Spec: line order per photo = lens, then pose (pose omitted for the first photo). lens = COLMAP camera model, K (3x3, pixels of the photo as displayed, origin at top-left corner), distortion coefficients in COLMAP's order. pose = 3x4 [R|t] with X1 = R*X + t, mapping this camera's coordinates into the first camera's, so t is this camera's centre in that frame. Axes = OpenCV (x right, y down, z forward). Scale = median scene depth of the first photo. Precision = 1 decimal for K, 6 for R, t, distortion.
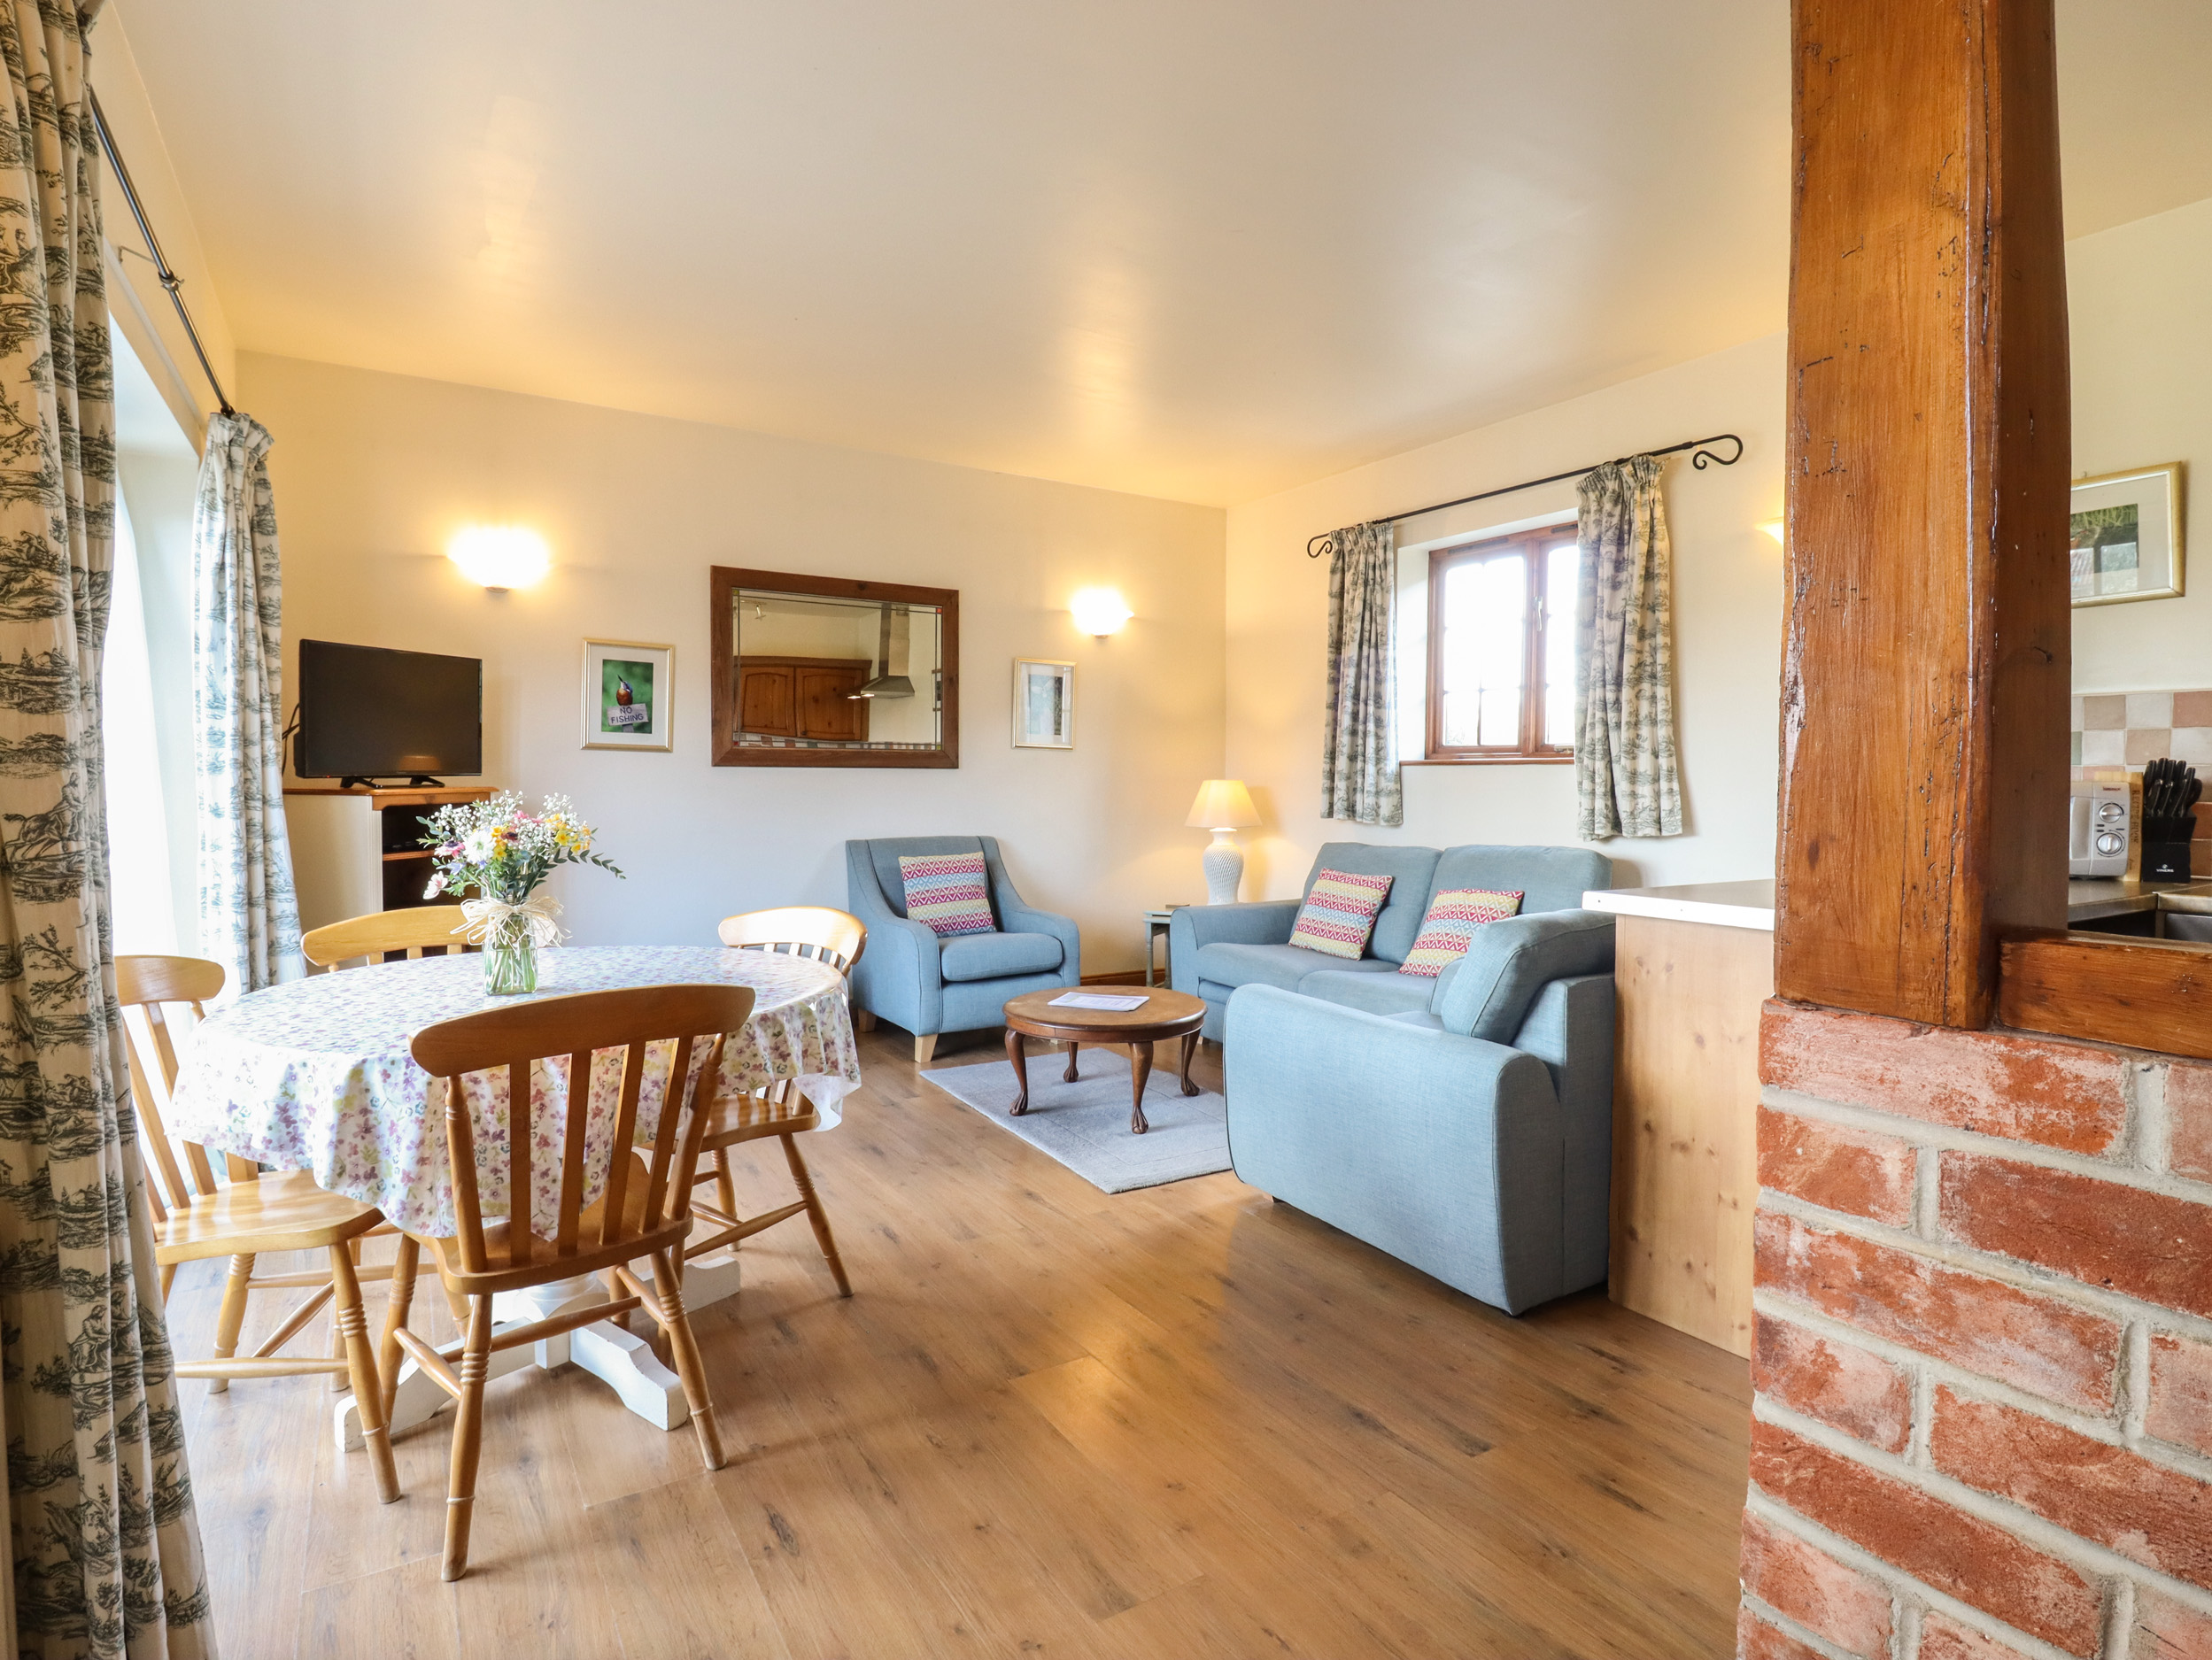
lens RADIAL K [[1123.1, 0, 1145.4], [0, 1123.1, 832.8], [0, 0, 1]] dist [-0.010495, -0.000709]
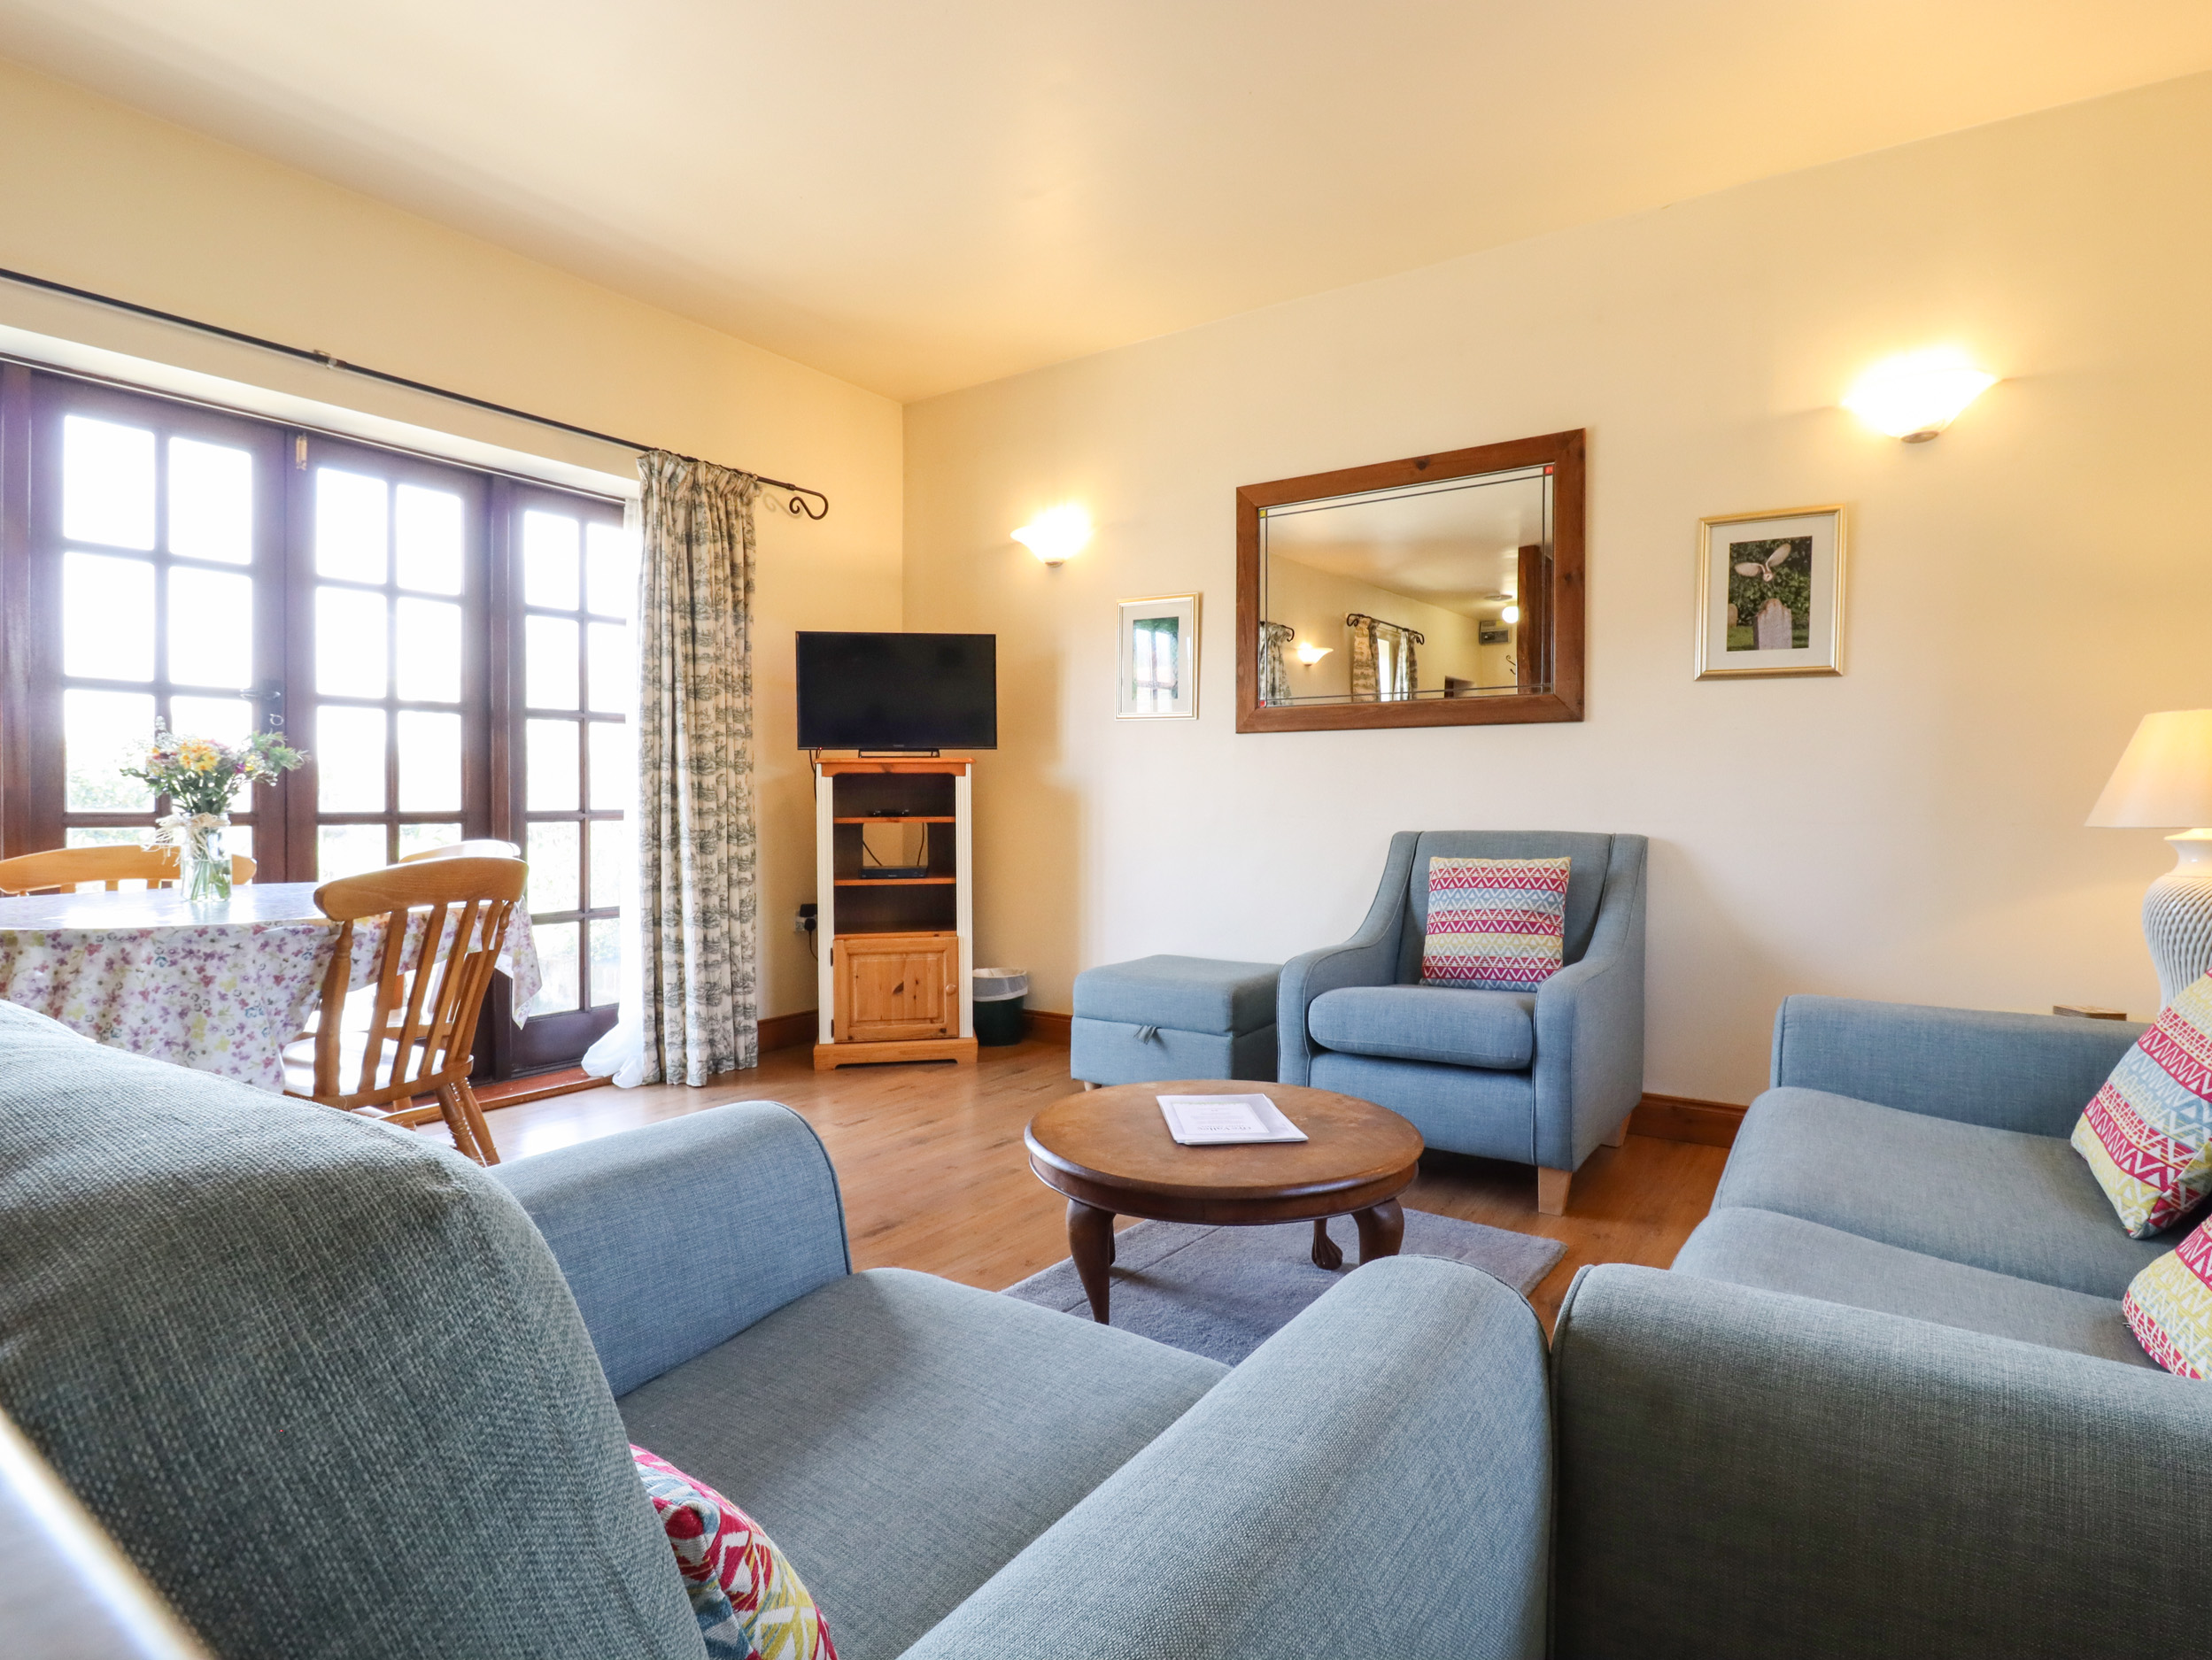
lens RADIAL K [[1158.6, 0, 1109.3], [0, 1158.6, 805.0], [0, 0, 1]] dist [-0.004582, -0.010066]
pose [[0.381493, -0.001806, -0.924370, 0.375244], [-0.044287, 0.998814, -0.020229, 0.014532], [0.923310, 0.048654, 0.380961, 0.626670]]
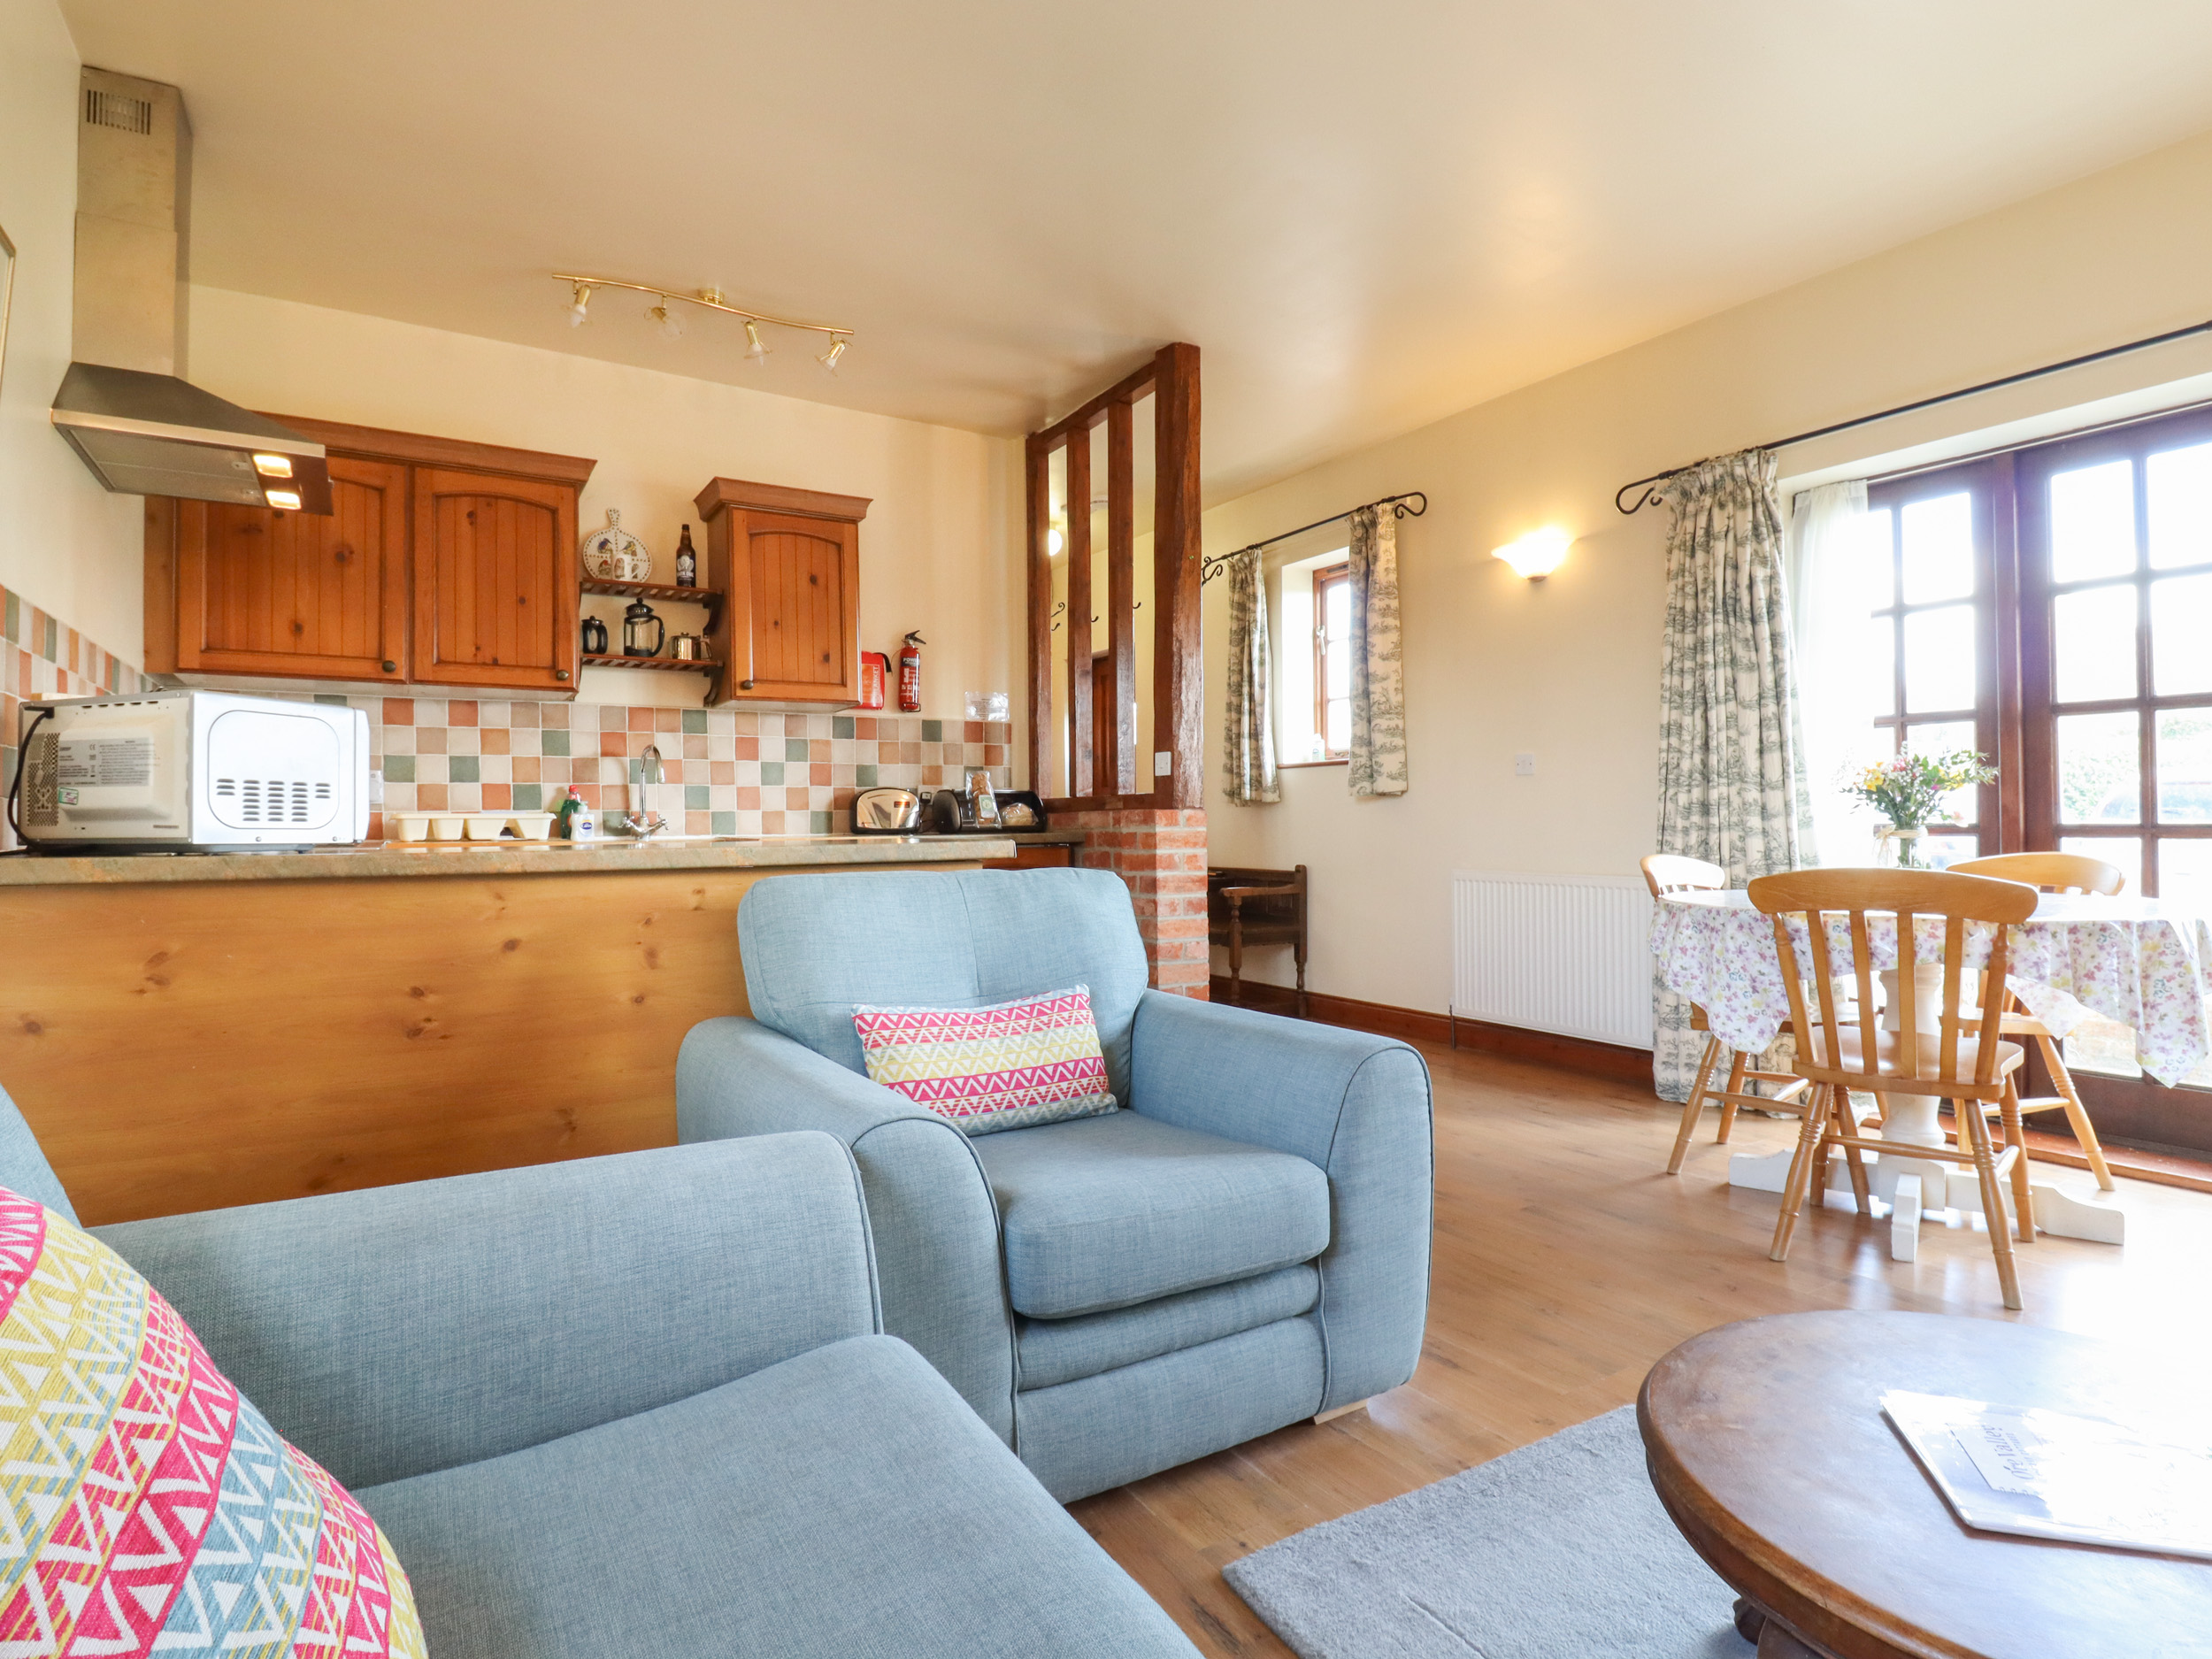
lens RADIAL K [[1158.7, 0, 1109.3], [0, 1158.7, 804.5], [0, 0, 1]] dist [-0.004582, -0.010066]
pose [[-0.999845, 0.002164, 0.017497, 0.151261], [0.002728, 0.999475, 0.032299, -0.006943], [-0.017418, 0.032342, -0.999325, 1.075120]]
